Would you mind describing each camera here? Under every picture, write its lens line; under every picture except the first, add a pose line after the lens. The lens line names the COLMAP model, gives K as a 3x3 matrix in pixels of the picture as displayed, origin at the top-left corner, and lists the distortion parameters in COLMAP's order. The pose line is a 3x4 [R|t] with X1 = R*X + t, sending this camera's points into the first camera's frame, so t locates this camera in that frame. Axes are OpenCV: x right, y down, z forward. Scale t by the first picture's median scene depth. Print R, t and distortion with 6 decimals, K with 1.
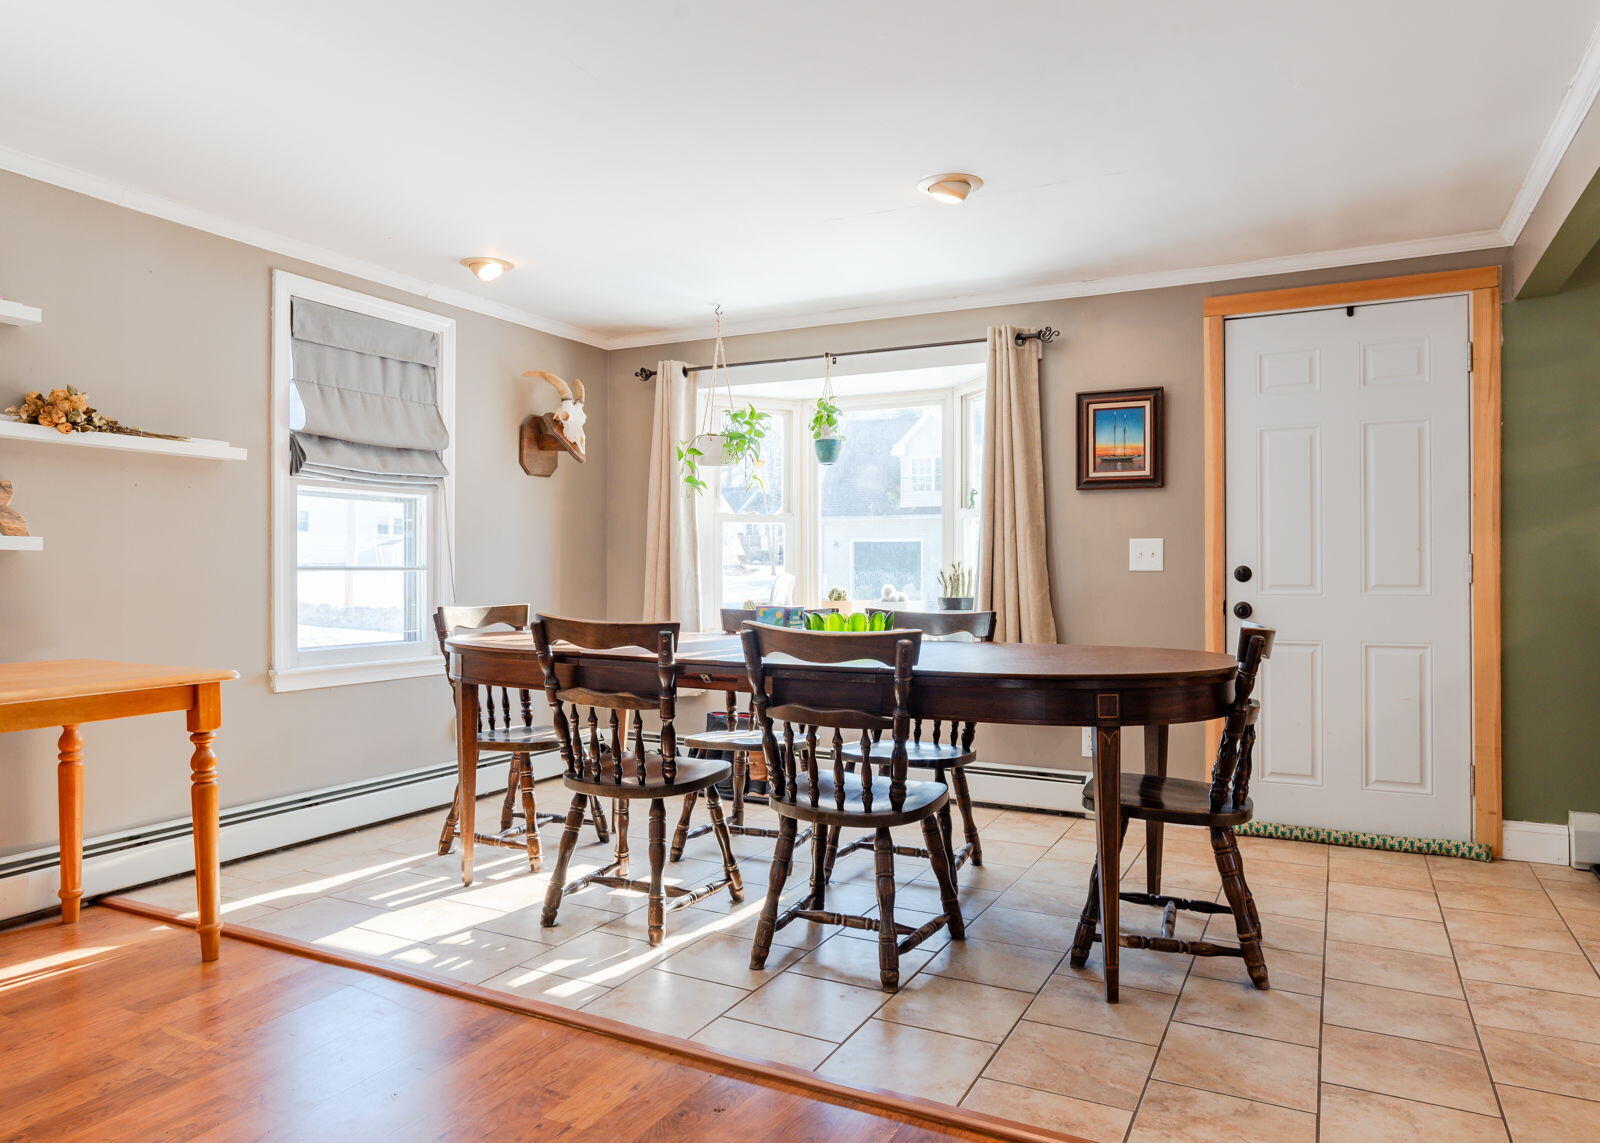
lens RADIAL K [[1044.6, 0, 793.3], [0, 1044.6, 568.0], [0, 0, 1]] dist [-0.003515, 0.022566]
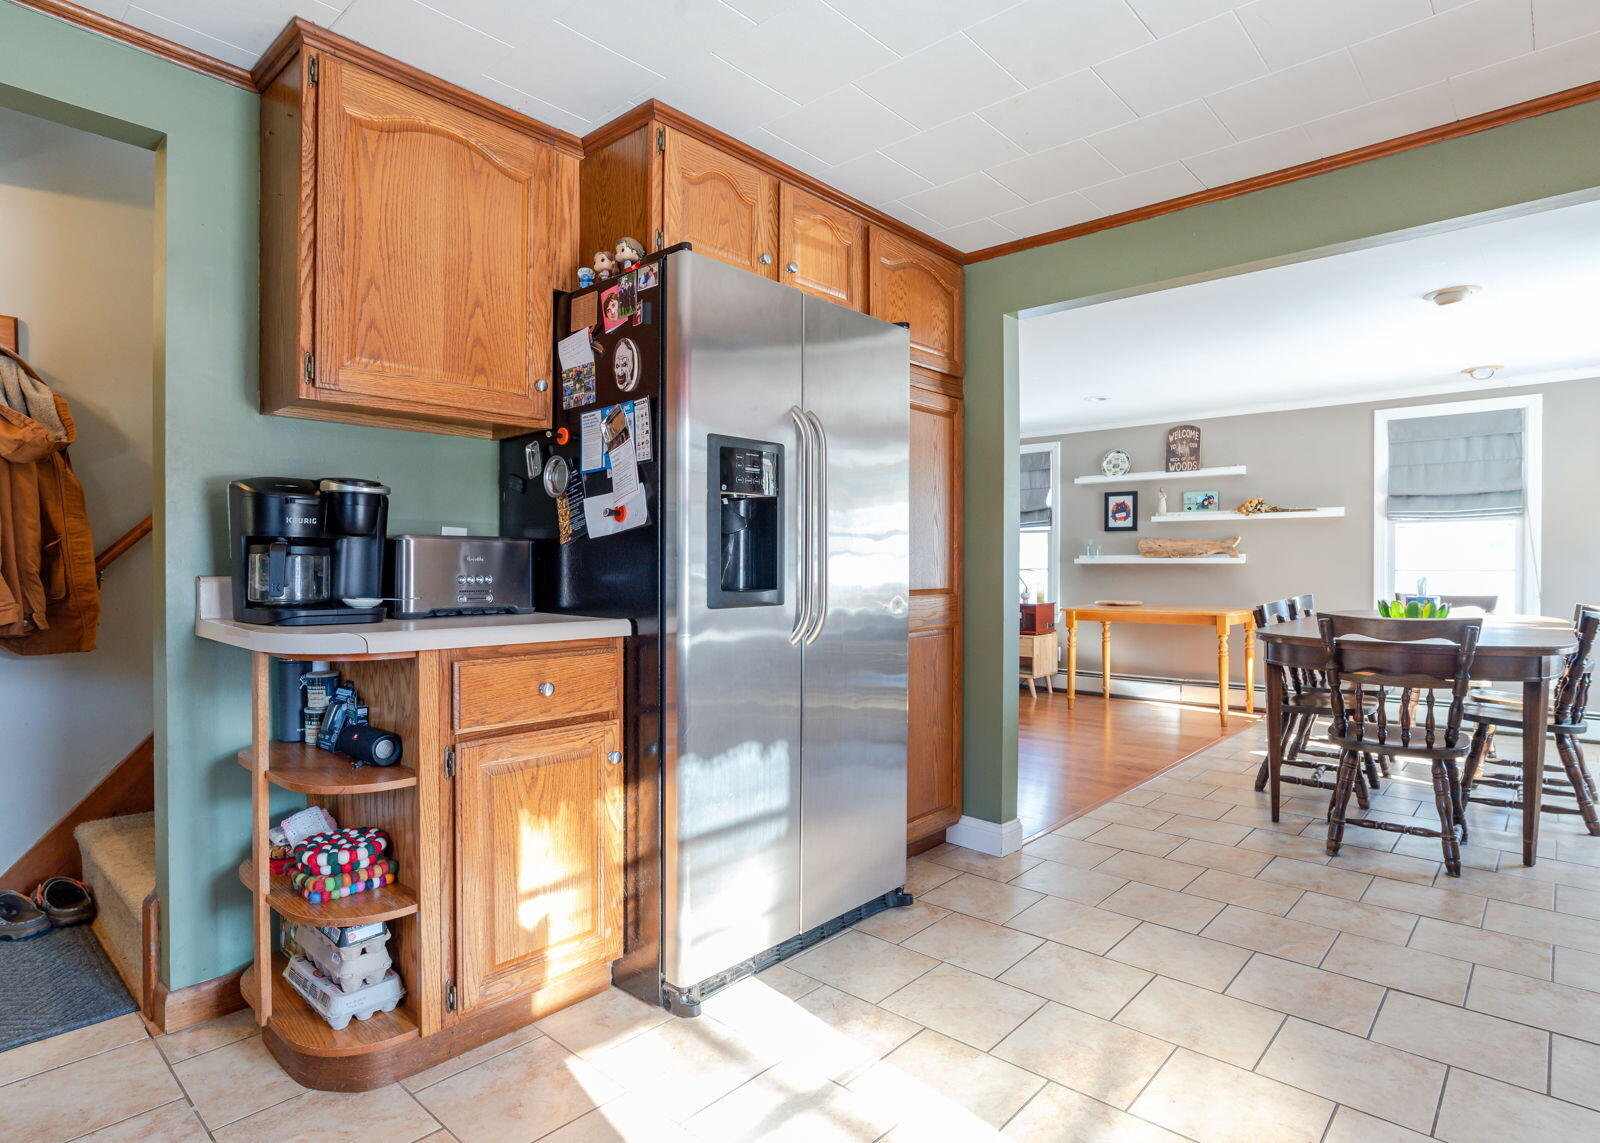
lens RADIAL K [[1044.6, 0, 793.3], [0, 1044.6, 568.0], [0, 0, 1]] dist [-0.003515, 0.022566]
pose [[-0.290469, -0.005454, -0.956869, 1.731557], [-0.010145, 0.999945, -0.002620, 0.013190], [0.956831, 0.008947, -0.290508, 0.594946]]
